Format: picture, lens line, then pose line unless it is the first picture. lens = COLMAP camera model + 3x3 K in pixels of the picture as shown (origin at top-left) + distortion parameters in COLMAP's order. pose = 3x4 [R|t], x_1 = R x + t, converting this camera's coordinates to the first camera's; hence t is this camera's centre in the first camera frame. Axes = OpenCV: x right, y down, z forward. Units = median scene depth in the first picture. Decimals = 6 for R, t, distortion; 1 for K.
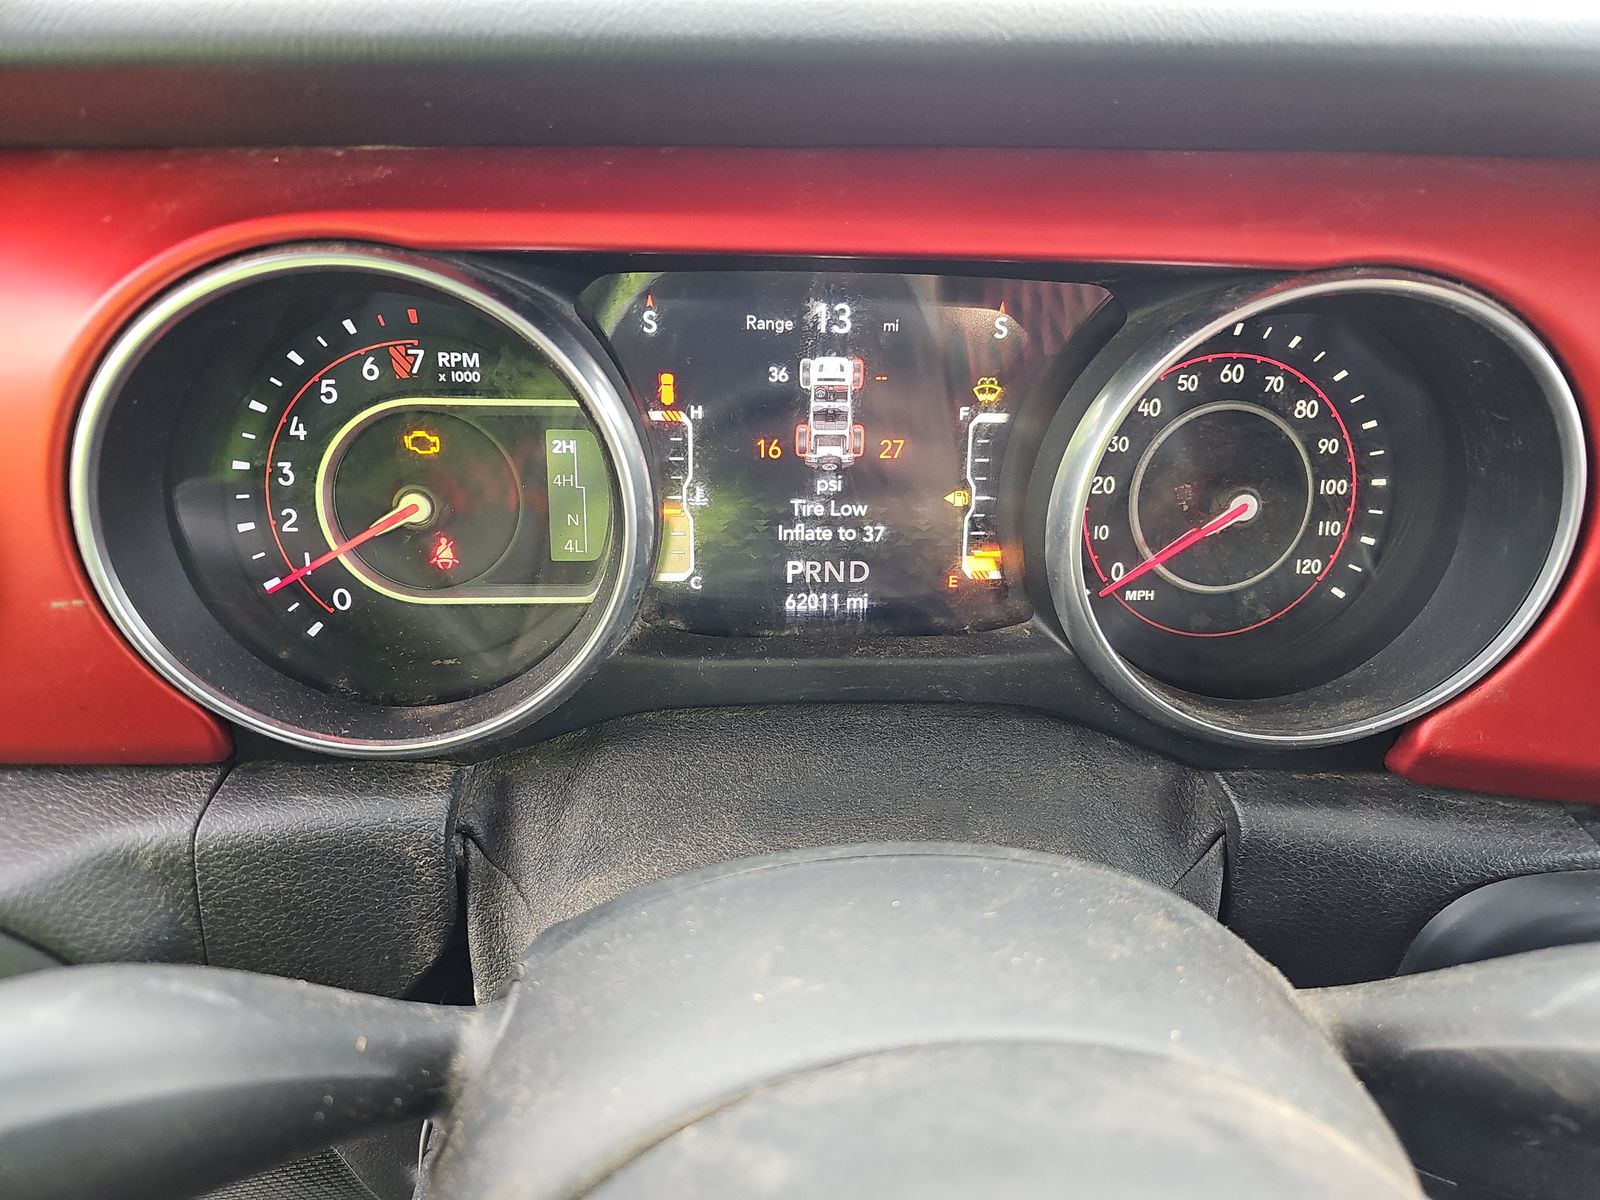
lens RADIAL K [[1155.0, 0, 767.6], [0, 1155.0, 659.2], [0, 0, 1]] dist [0.041561, -0.048123]
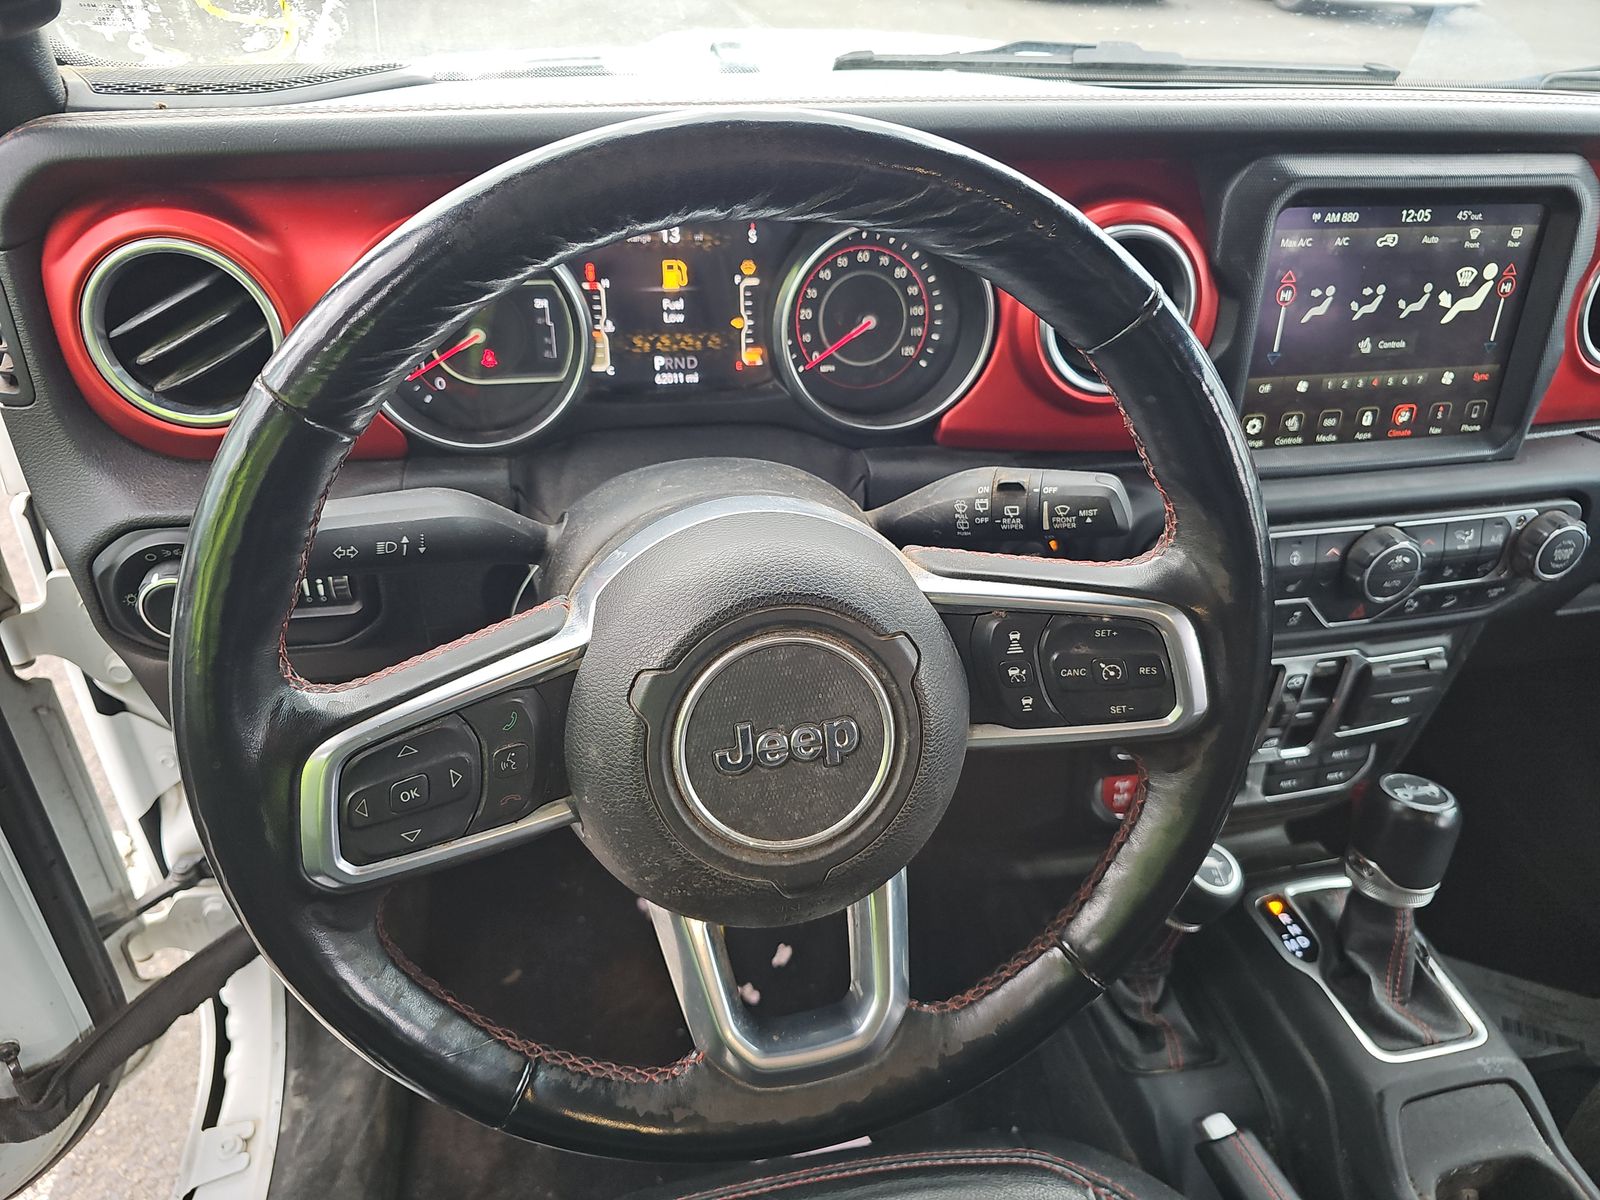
lens RADIAL K [[1155.0, 0, 767.6], [0, 1155.0, 659.2], [0, 0, 1]] dist [0.041561, -0.048123]
pose [[0.992438, -0.066463, 0.103201, -0.033911], [0.052372, 0.989637, 0.133703, 0.181703], [-0.111018, -0.127287, 0.985633, -1.120645]]
